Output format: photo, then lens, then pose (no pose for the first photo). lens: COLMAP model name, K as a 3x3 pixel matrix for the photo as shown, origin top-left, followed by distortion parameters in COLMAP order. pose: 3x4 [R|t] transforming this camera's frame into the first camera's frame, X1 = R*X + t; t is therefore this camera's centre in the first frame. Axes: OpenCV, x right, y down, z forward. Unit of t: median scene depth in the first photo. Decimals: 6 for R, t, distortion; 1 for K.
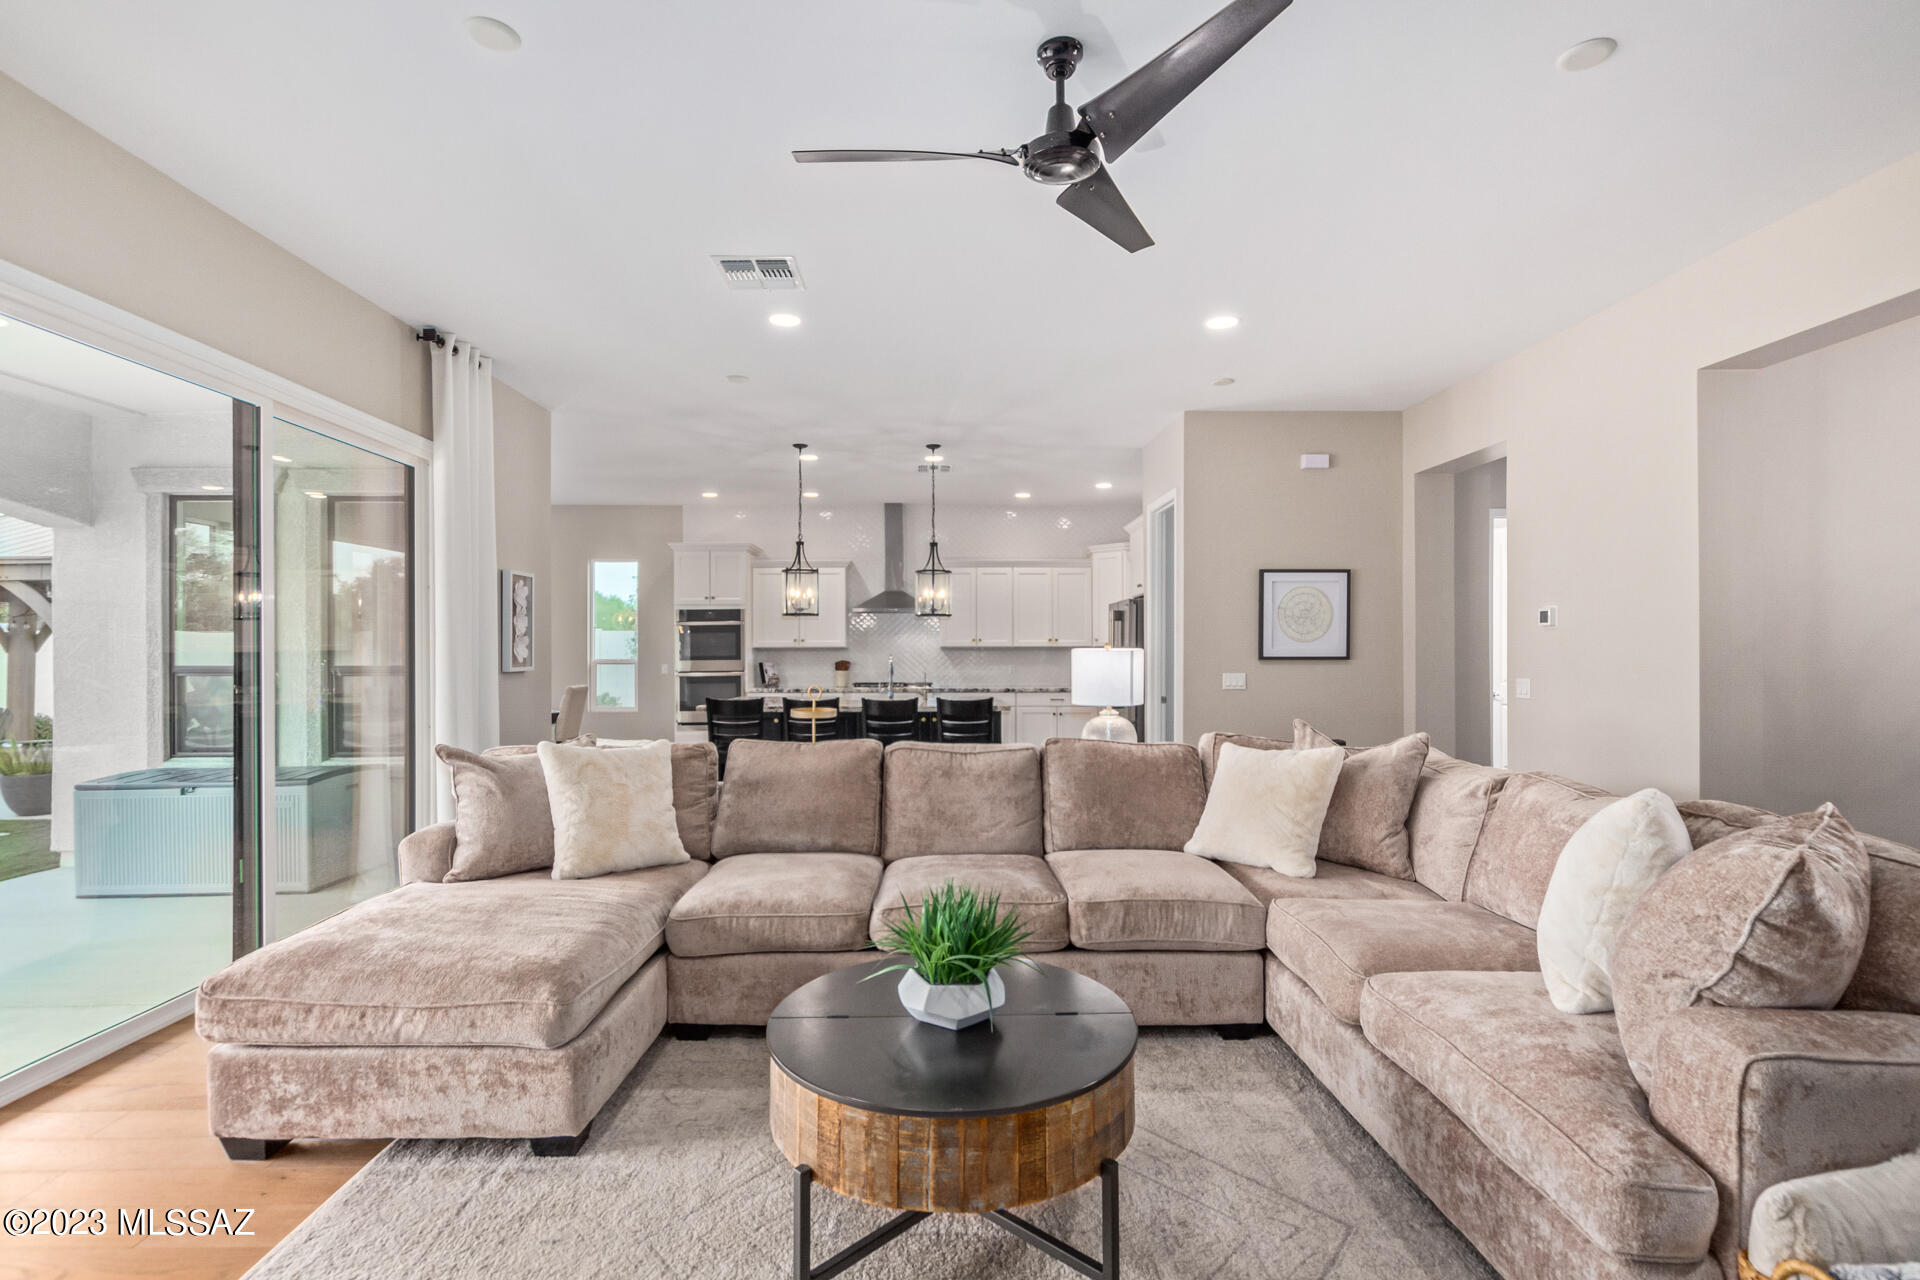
lens RADIAL K [[887.2, 0, 953.4], [0, 887.2, 645.6], [0, 0, 1]] dist [0.007385, -0.003561]
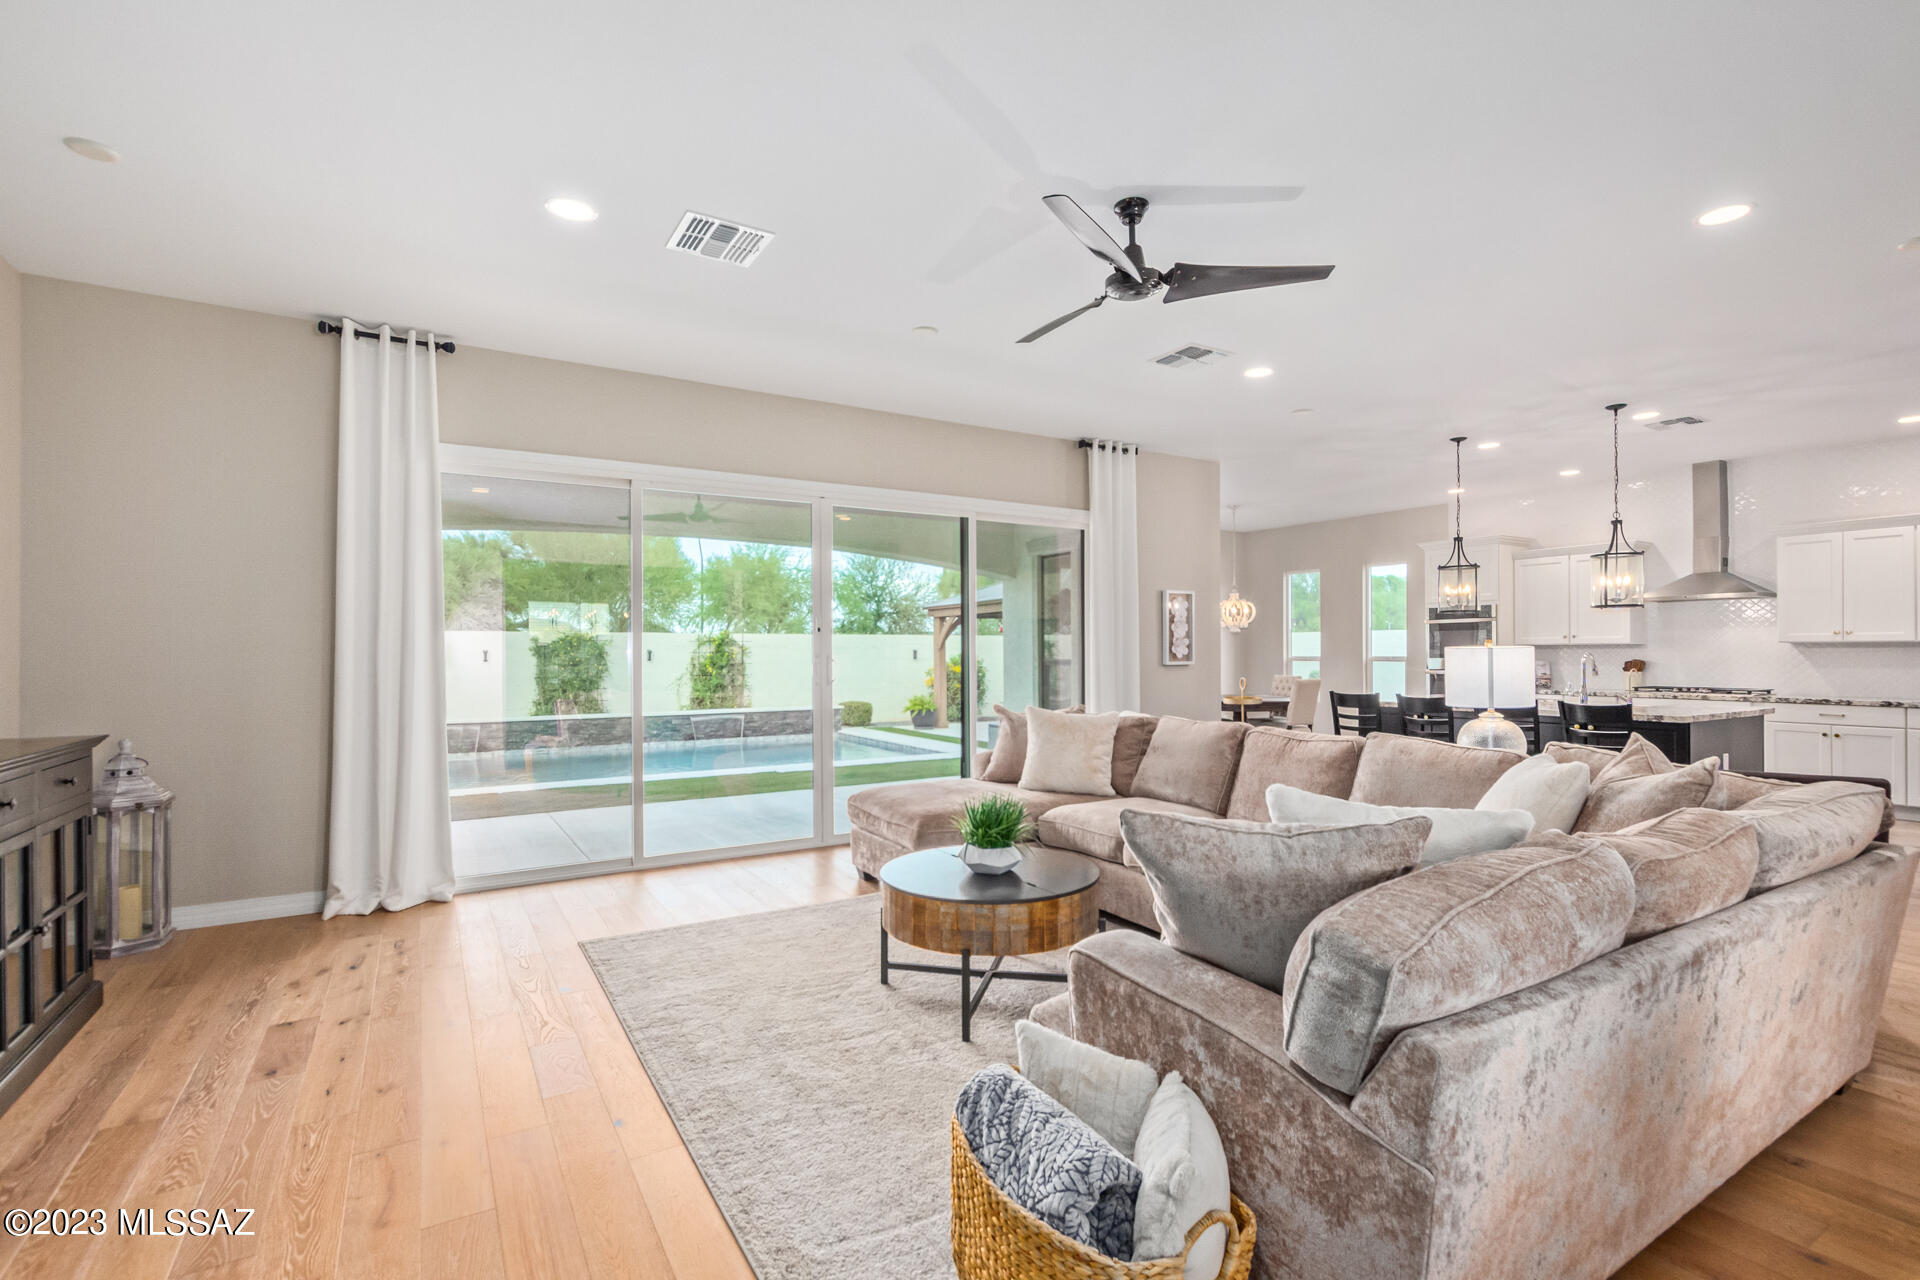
lens RADIAL K [[887.2, 0, 962.1], [0, 887.2, 640.8], [0, 0, 1]] dist [0.007385, -0.003561]
pose [[0.507426, -0.010931, -0.861626, 0.689310], [0.008682, 0.999934, -0.007573, -0.000197], [0.861651, -0.003638, 0.507488, 0.053674]]
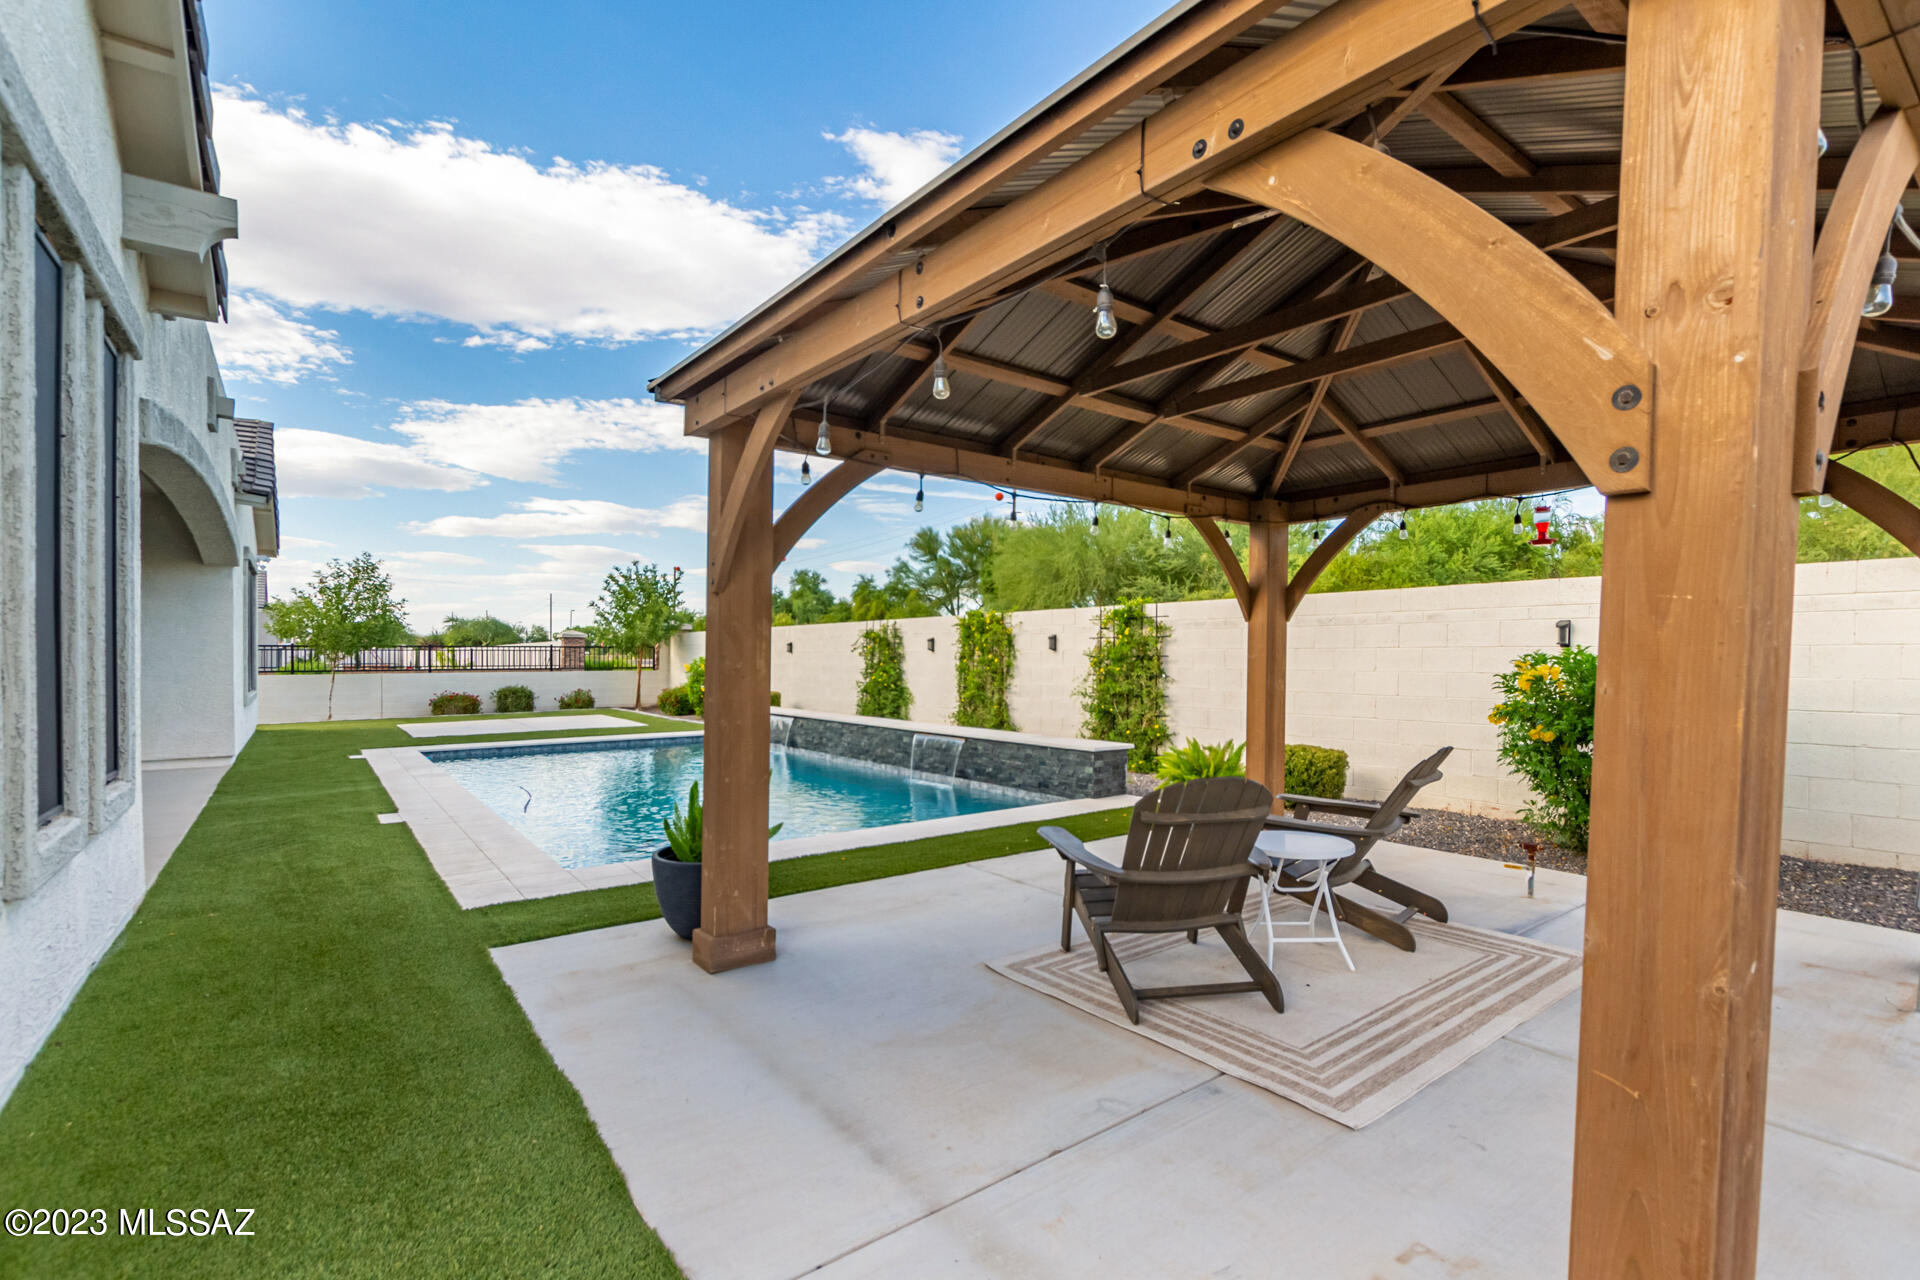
lens RADIAL K [[887.2, 0, 970.7], [0, 887.2, 652.8], [0, 0, 1]] dist [0.007385, -0.003561]
pose [[-0.806488, 0.001266, -0.591250, -1.613985], [0.006544, 0.999956, -0.006785, 0.067202], [0.591215, -0.009341, -0.806460, 2.846642]]
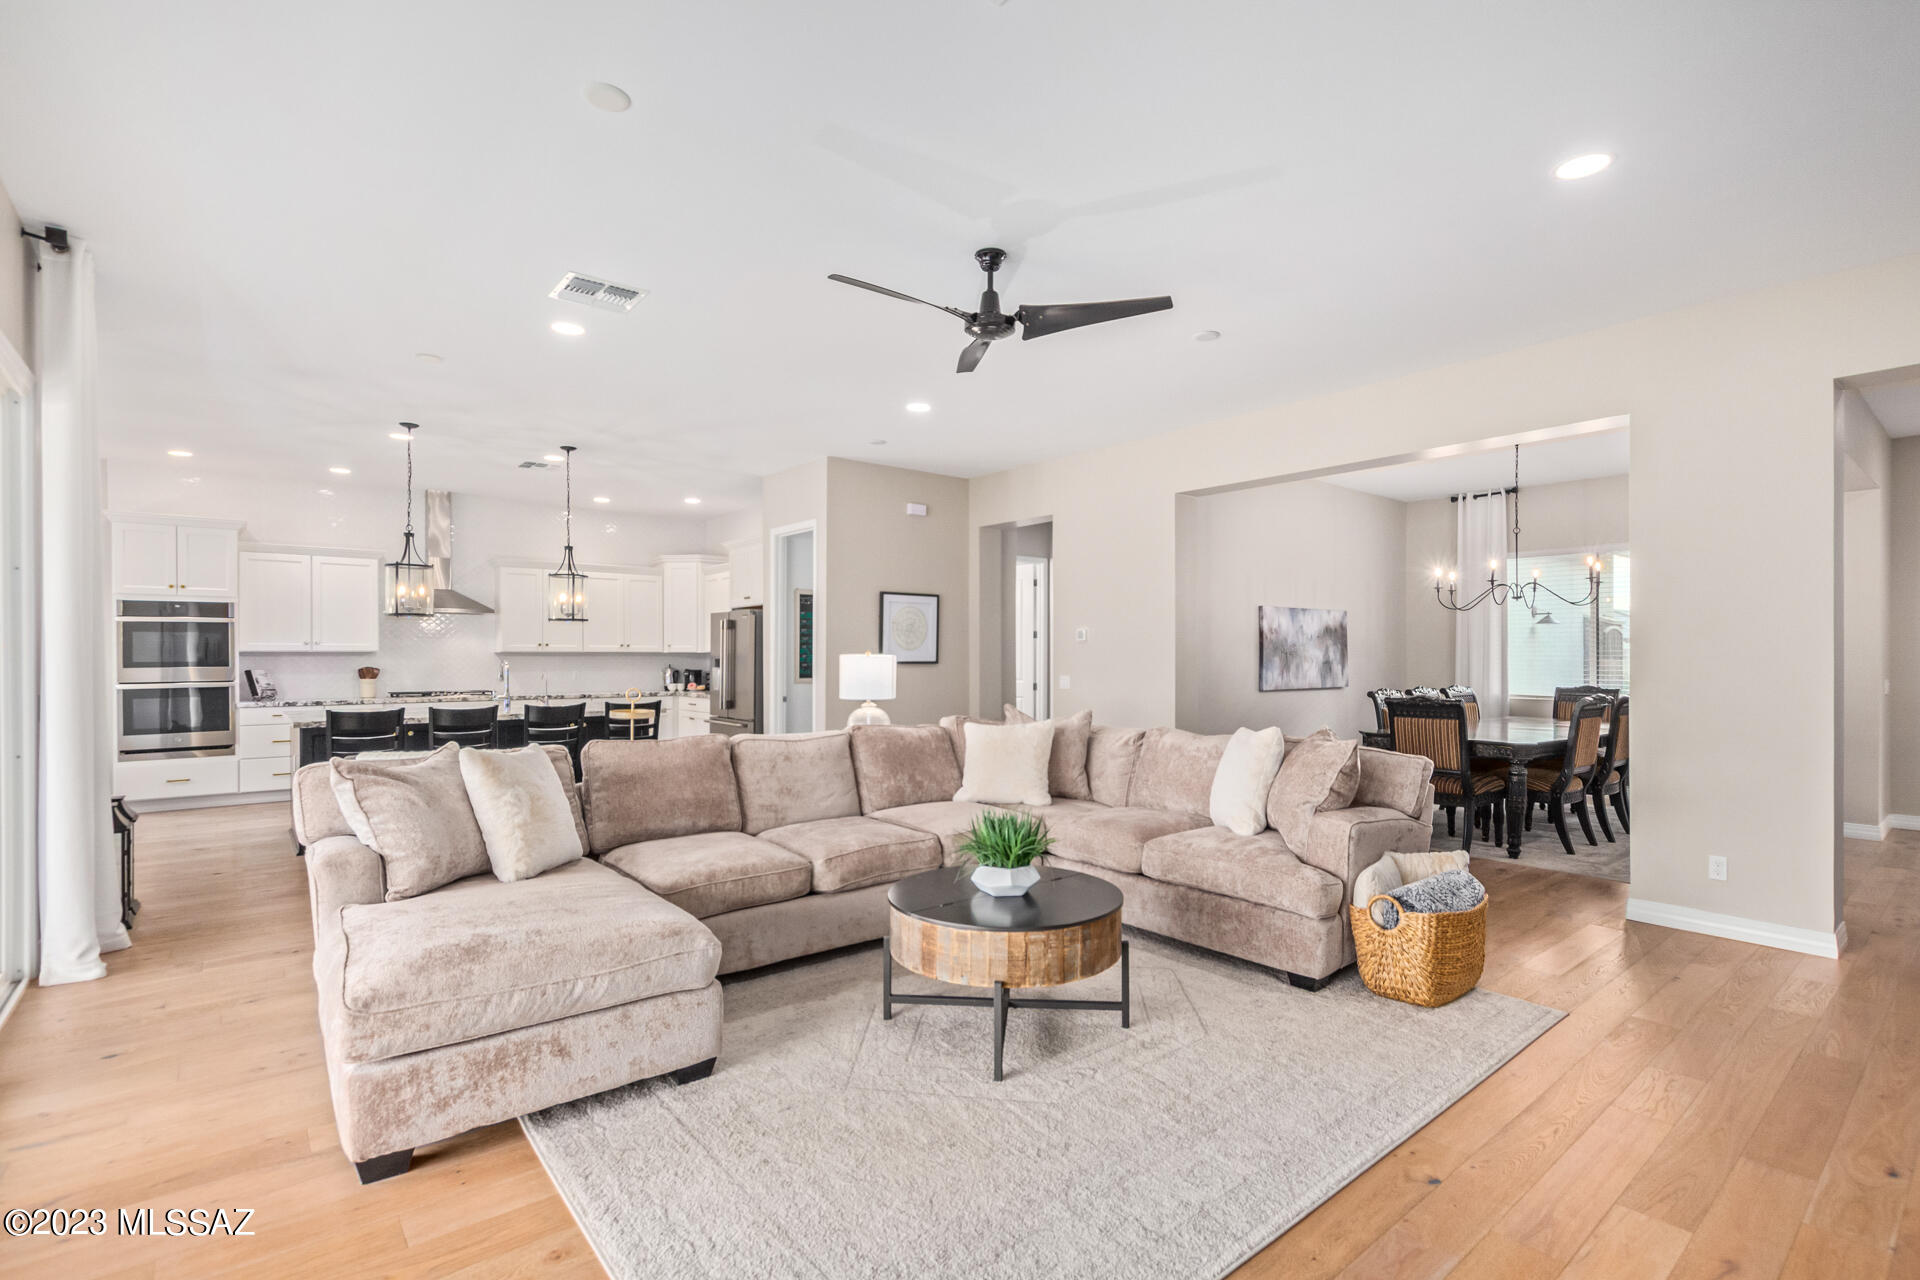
lens RADIAL K [[887.2, 0, 971.0], [0, 887.2, 652.4], [0, 0, 1]] dist [0.007385, -0.003561]
pose [[0.782965, 0.005147, 0.622045, -0.503220], [-0.006121, 0.999981, -0.000570, -0.000470], [-0.622036, -0.003361, 0.782981, -0.089149]]
